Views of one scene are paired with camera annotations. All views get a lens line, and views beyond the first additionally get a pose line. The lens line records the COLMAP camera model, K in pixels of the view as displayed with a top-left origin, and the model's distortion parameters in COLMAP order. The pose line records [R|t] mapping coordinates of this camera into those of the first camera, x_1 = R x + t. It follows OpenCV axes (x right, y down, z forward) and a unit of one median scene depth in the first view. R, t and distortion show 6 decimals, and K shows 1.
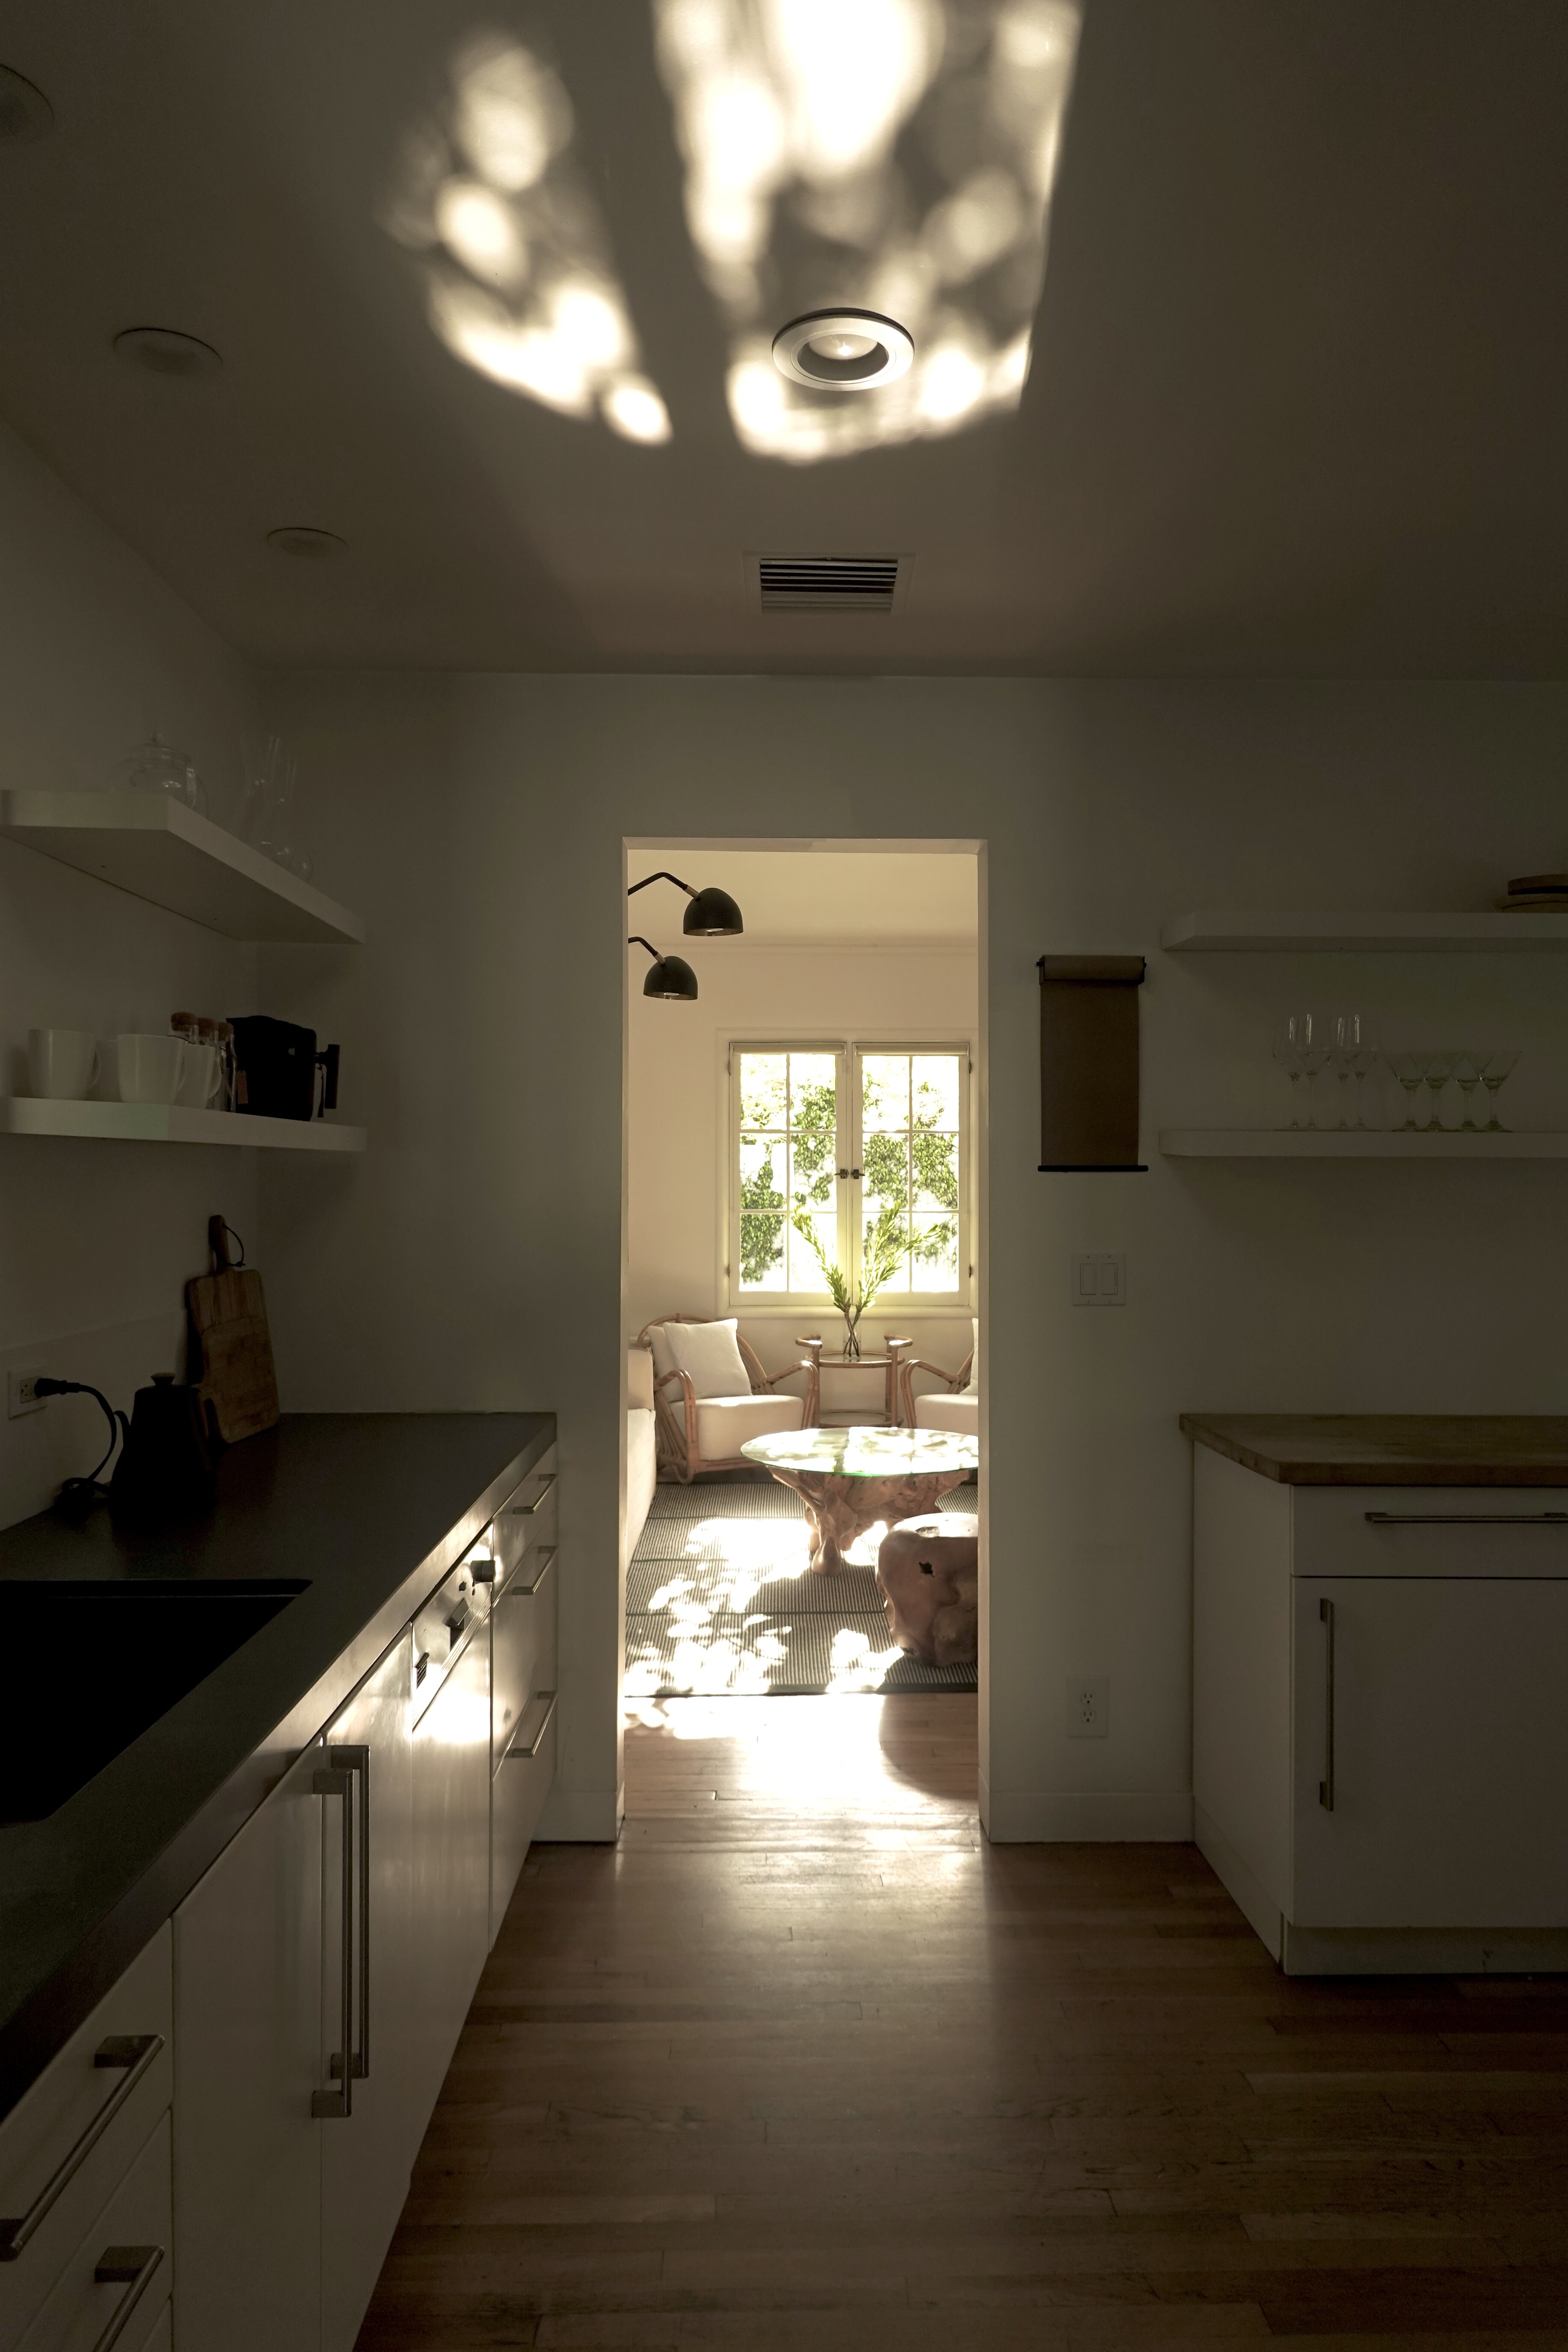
lens RADIAL K [[1556.4, 0, 784.0], [0, 1556.4, 1176.0], [0, 0, 1]] dist [-0.023207, 0.001252]
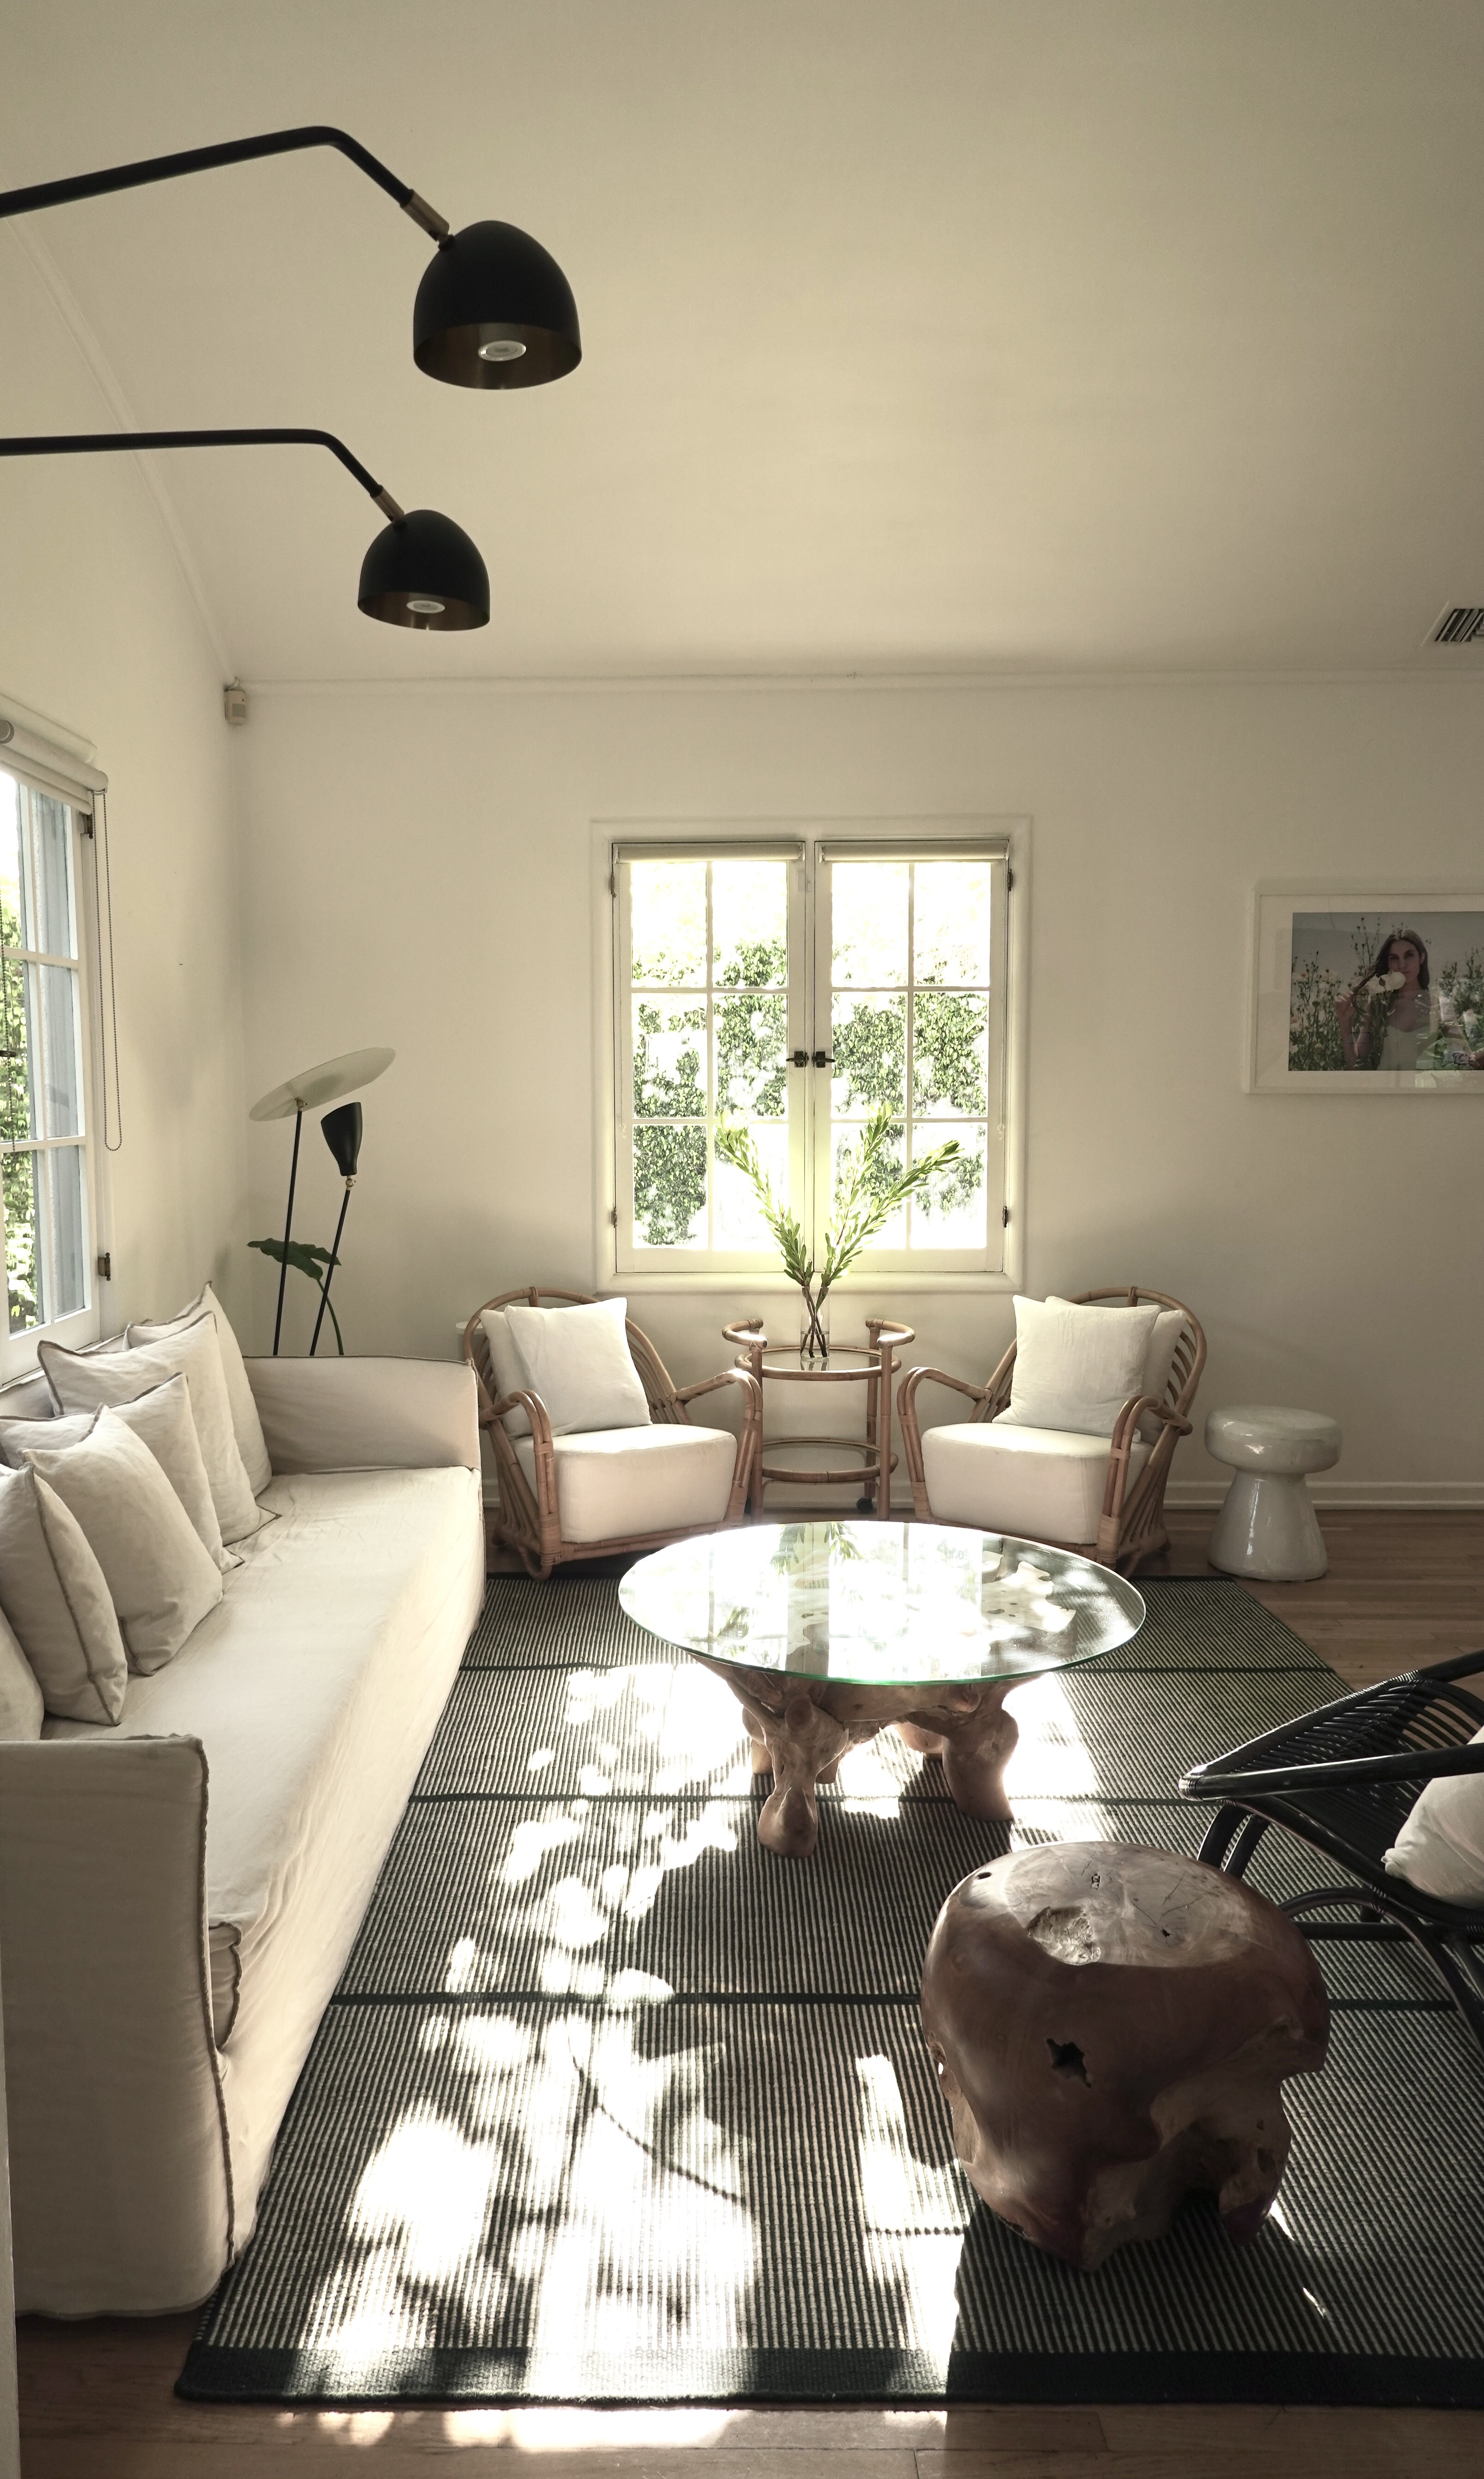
lens RADIAL K [[1704.0, 0, 679.4], [0, 1704.0, 1235.7], [0, 0, 1]] dist [0.000809, 0.000146]
pose [[0.999820, -0.003750, -0.018582, 0.002905], [0.005390, 0.996019, 0.088975, 0.008280], [0.018174, -0.089059, 0.995860, 0.332163]]
